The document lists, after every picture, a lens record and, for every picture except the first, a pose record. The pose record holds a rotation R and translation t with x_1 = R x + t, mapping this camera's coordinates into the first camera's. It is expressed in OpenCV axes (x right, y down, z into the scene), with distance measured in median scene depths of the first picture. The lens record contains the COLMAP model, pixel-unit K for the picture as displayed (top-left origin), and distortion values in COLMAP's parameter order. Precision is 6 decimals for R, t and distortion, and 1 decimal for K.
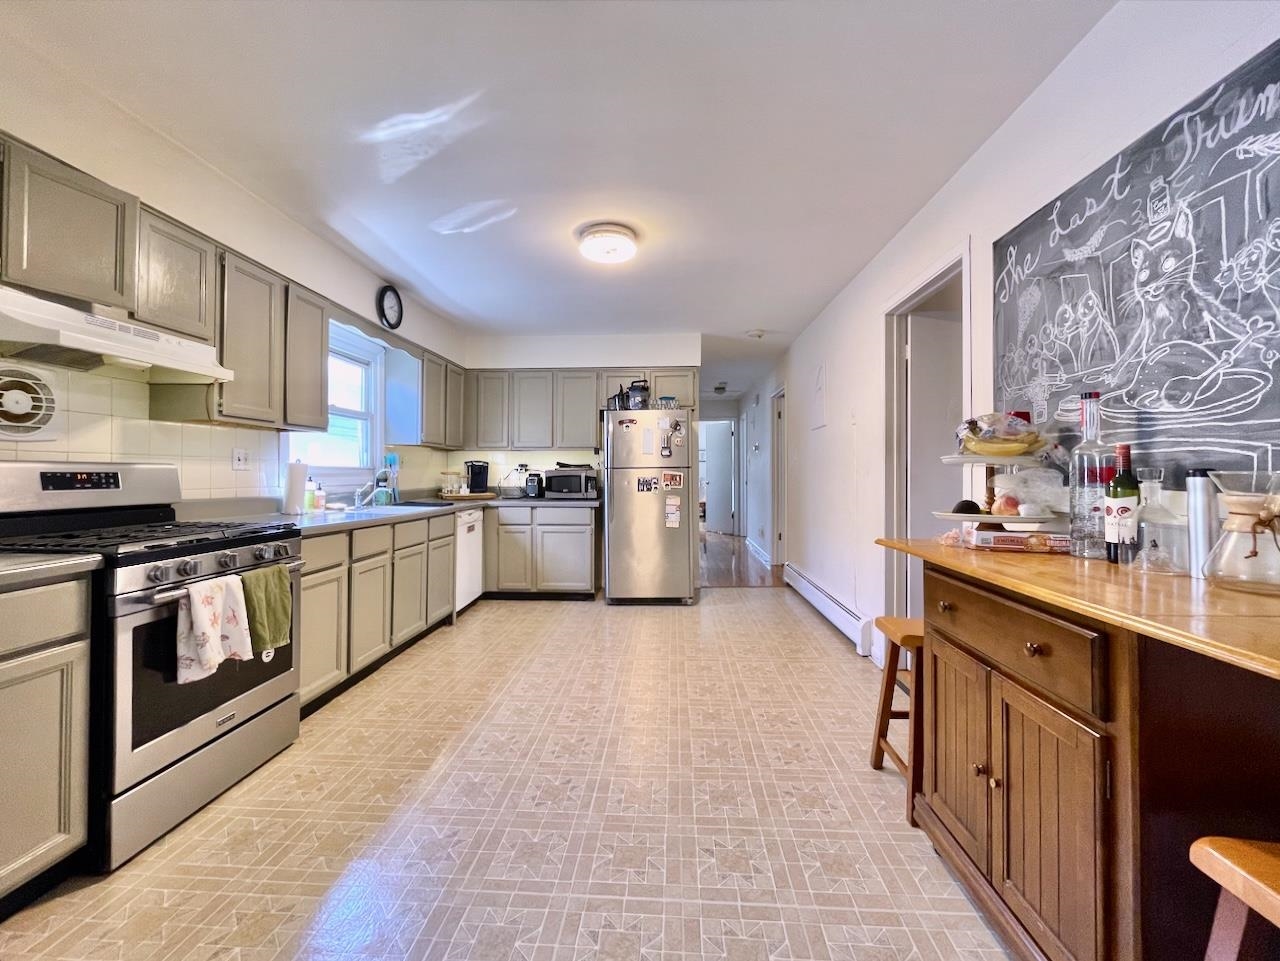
lens RADIAL K [[529.2, 0, 644.6], [0, 529.2, 466.3], [0, 0, 1]] dist [-0.002304, 0.000119]
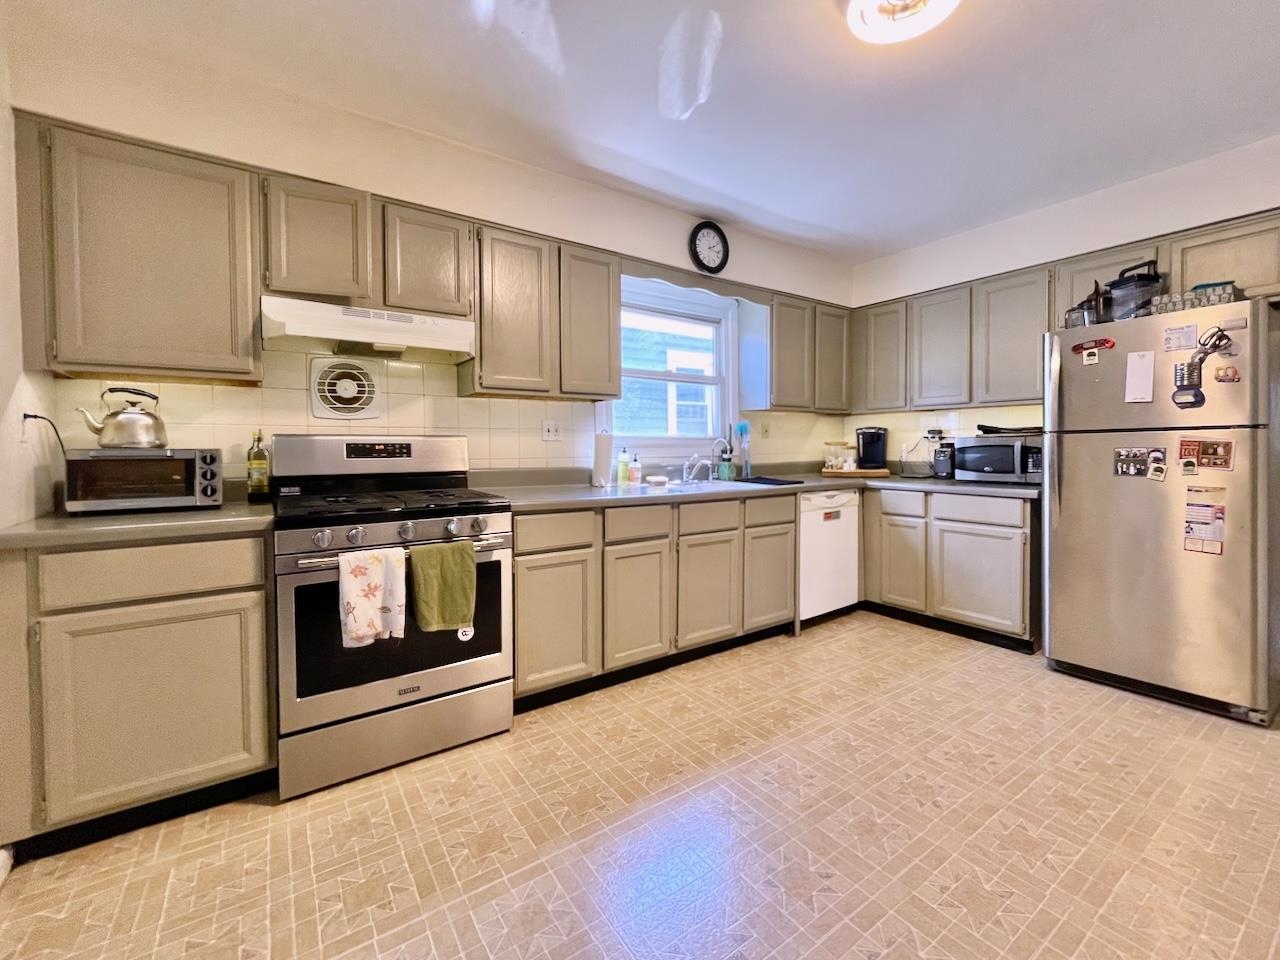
lens RADIAL K [[548.6, 0, 666.4], [0, 548.6, 457.4], [0, 0, 1]] dist [-0.001898, -0.000270]
pose [[0.629078, 0.012270, -0.777246, 0.241234], [0.015477, 0.999480, 0.028305, 0.013644], [0.777188, -0.029836, 0.628560, 0.569999]]
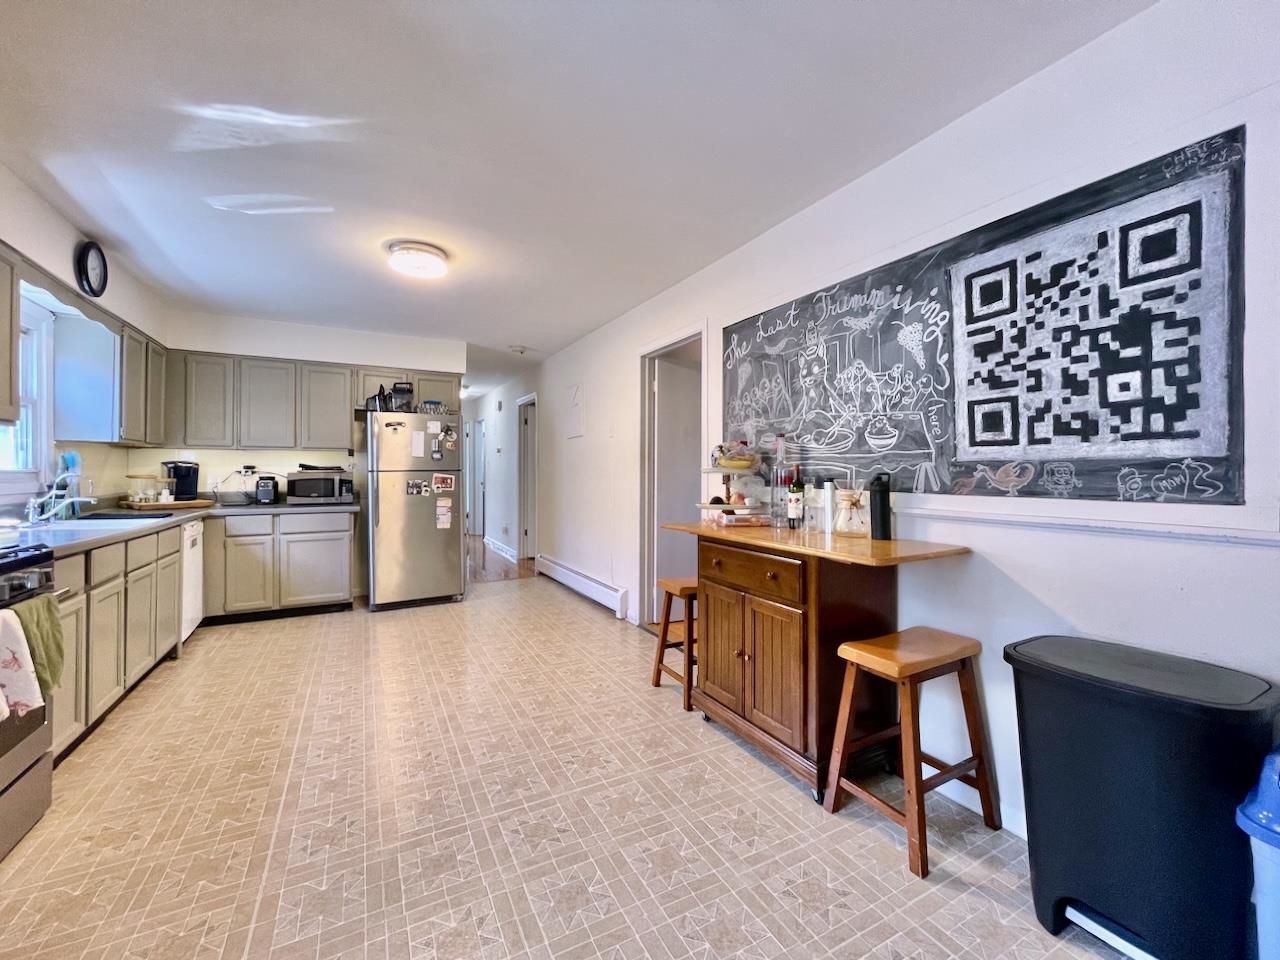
lens RADIAL K [[527.0, 0, 645.3], [0, 527.0, 468.8], [0, 0, 1]] dist [-0.000821, -0.000232]
pose [[0.851916, 0.003285, 0.523668, -0.277641], [-0.006994, 0.999963, 0.005106, -0.017158], [-0.523631, -0.008012, 0.851907, -0.157121]]
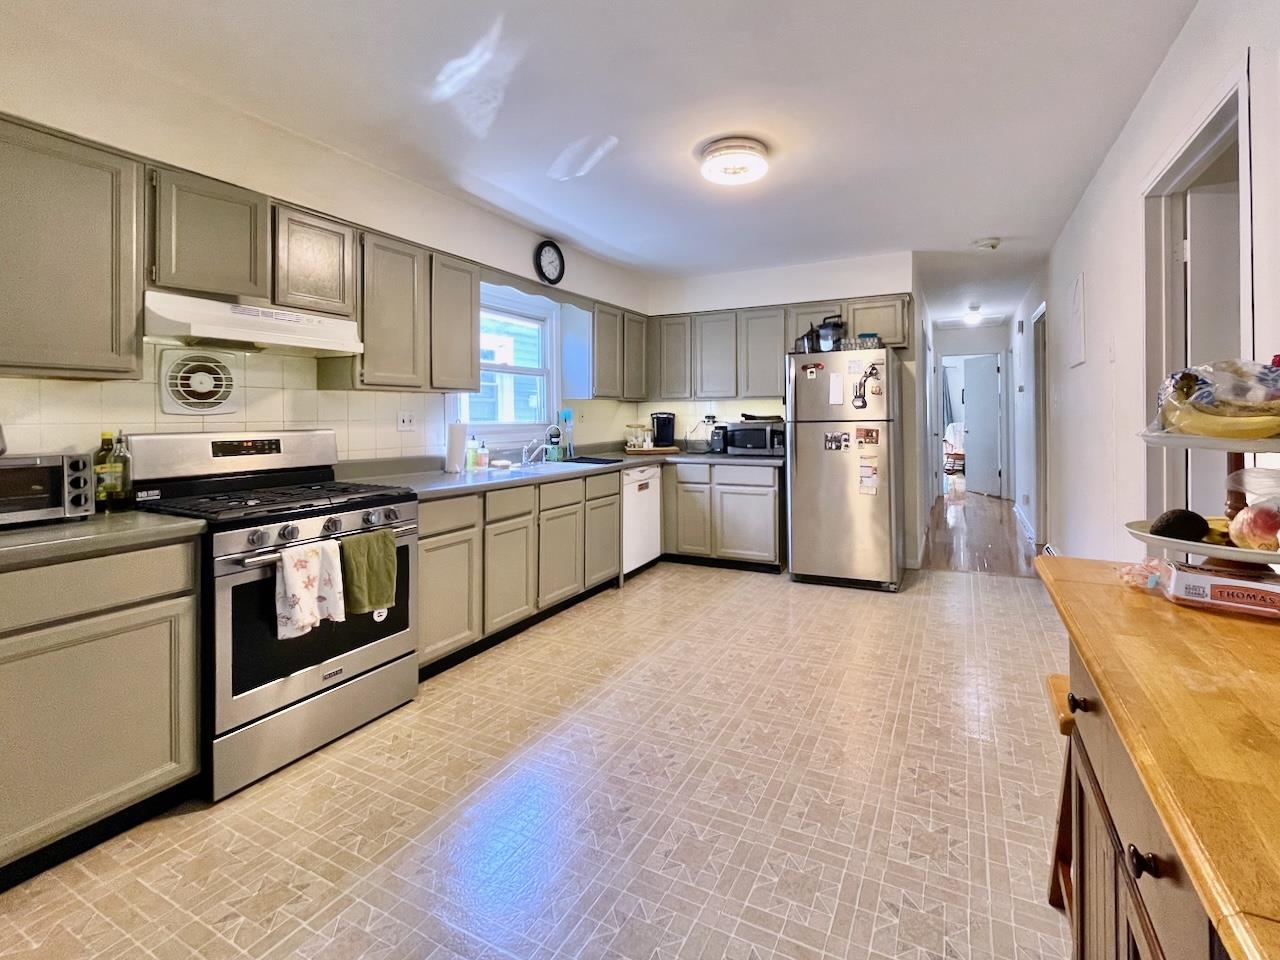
lens RADIAL K [[572.3, 0, 696.0], [0, 572.3, 411.1], [0, 0, 1]] dist [-0.001156, -0.000223]
pose [[0.928233, -0.008674, -0.371897, 0.248748], [0.011526, 0.999919, 0.005447, -0.038166], [0.371820, -0.009342, 0.928258, 0.158386]]
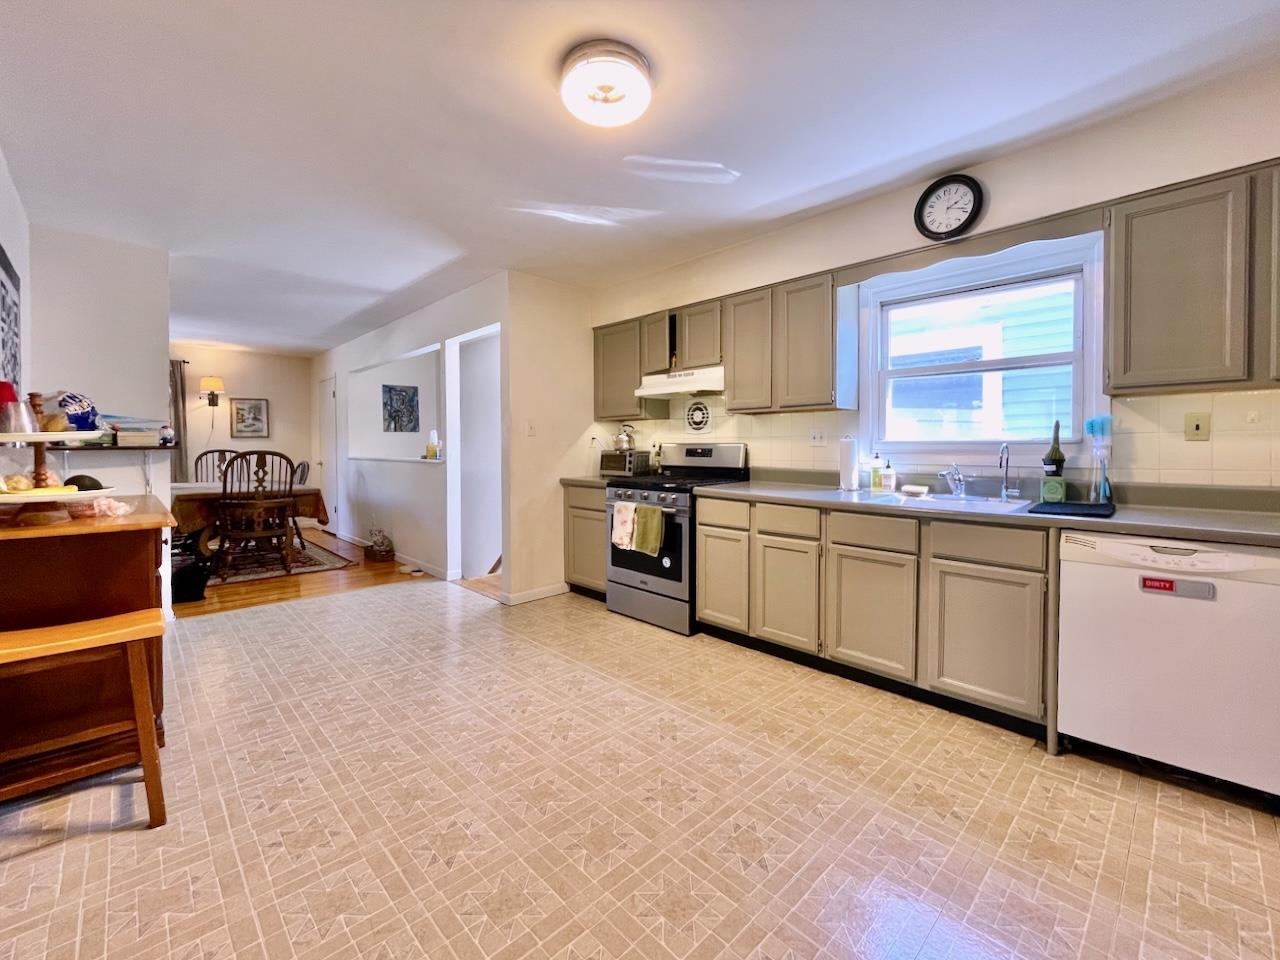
lens RADIAL K [[537.8, 0, 642.2], [0, 537.8, 458.0], [0, 0, 1]] dist [-0.000390, -0.000145]
pose [[-0.679997, 0.012335, -0.733111, 0.447726], [0.007758, 0.999924, 0.009628, 0.020546], [0.733174, 0.000859, -0.680041, 1.750814]]
